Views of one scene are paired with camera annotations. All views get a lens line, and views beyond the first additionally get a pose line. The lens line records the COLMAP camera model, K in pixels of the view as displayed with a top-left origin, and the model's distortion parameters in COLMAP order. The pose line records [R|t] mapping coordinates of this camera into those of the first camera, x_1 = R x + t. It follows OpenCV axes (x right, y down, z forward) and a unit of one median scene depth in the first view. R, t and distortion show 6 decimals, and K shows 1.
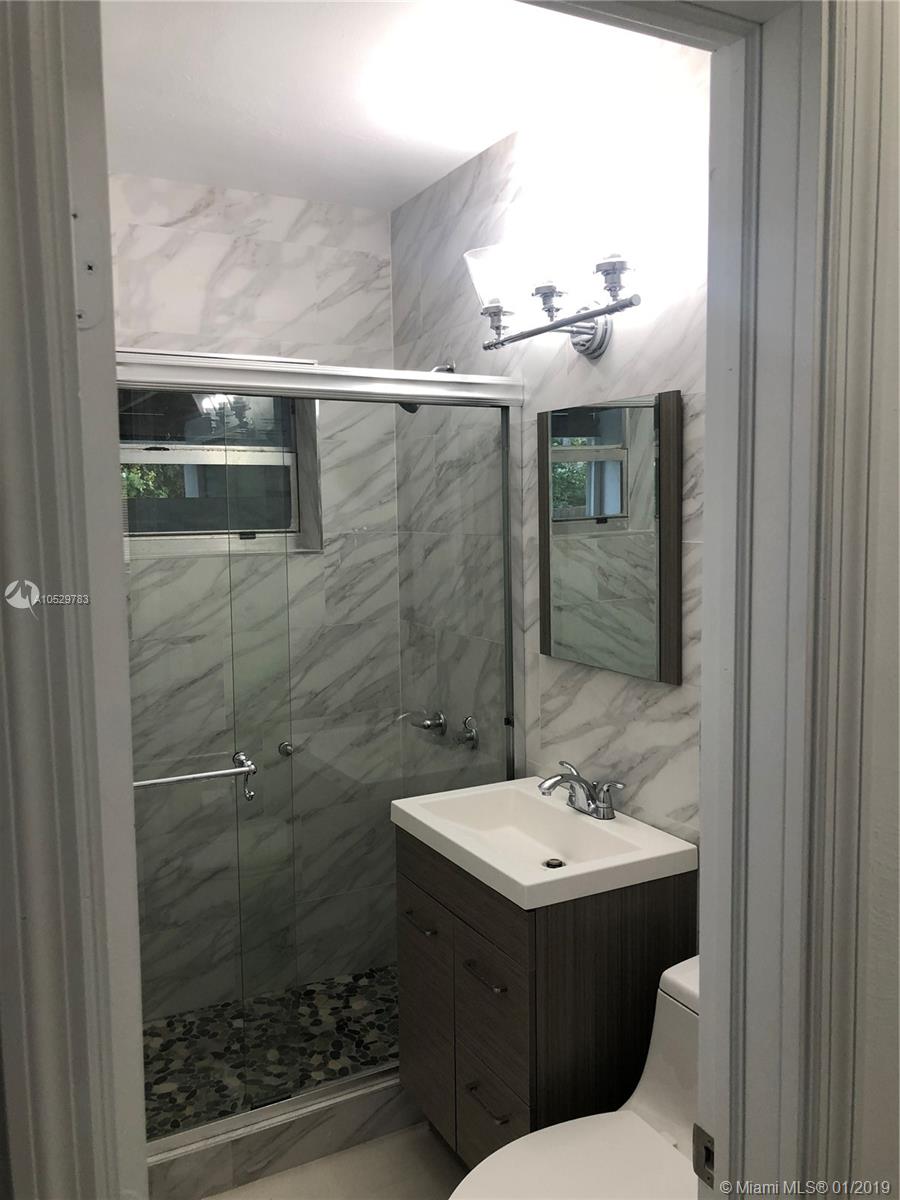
lens RADIAL K [[982.8, 0, 454.6], [0, 982.8, 583.7], [0, 0, 1]] dist [0.007367, 0.043798]
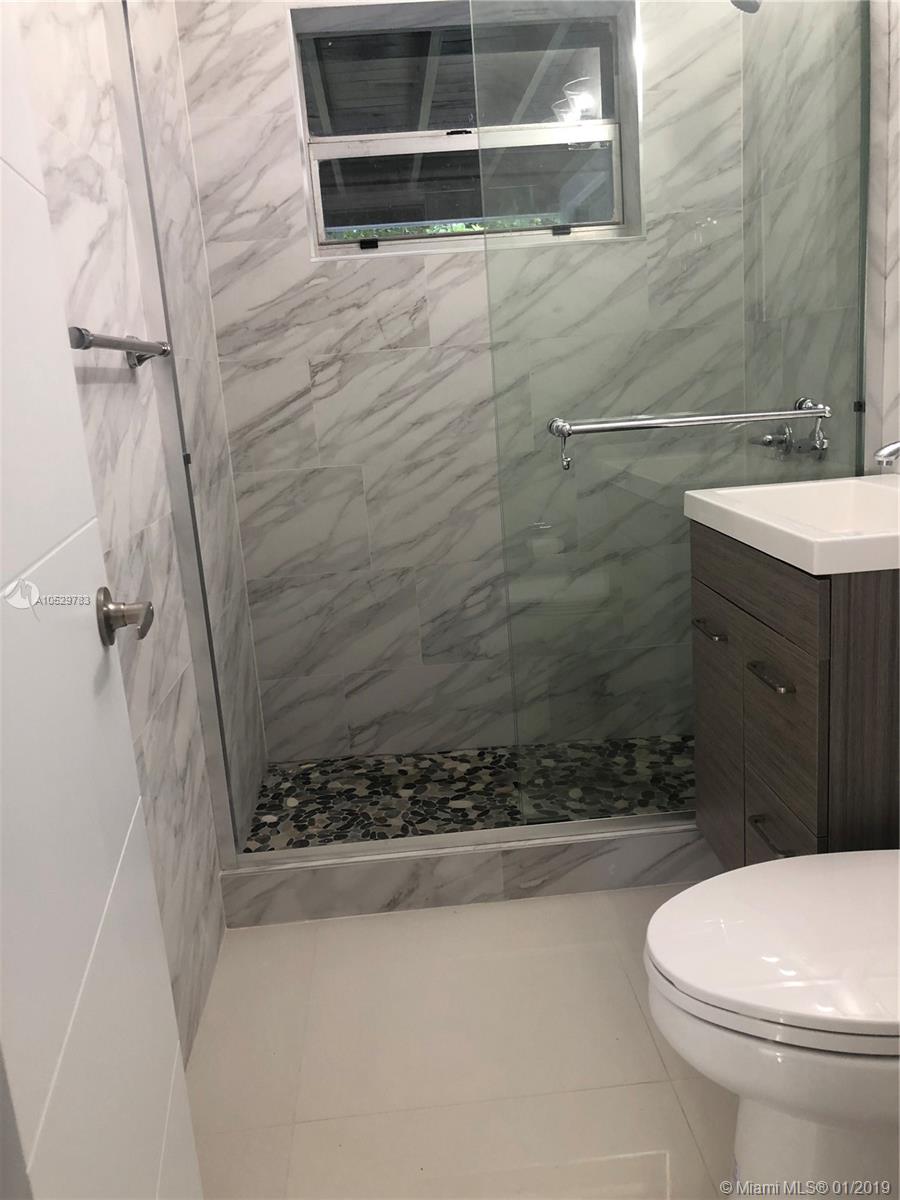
lens RADIAL K [[982.8, 0, 454.6], [0, 982.8, 583.7], [0, 0, 1]] dist [0.007367, 0.043798]
pose [[0.910407, 0.039659, -0.411807, 0.076915], [0.024433, 0.988503, 0.149214, 0.134295], [0.412991, -0.145907, 0.898972, 0.146633]]
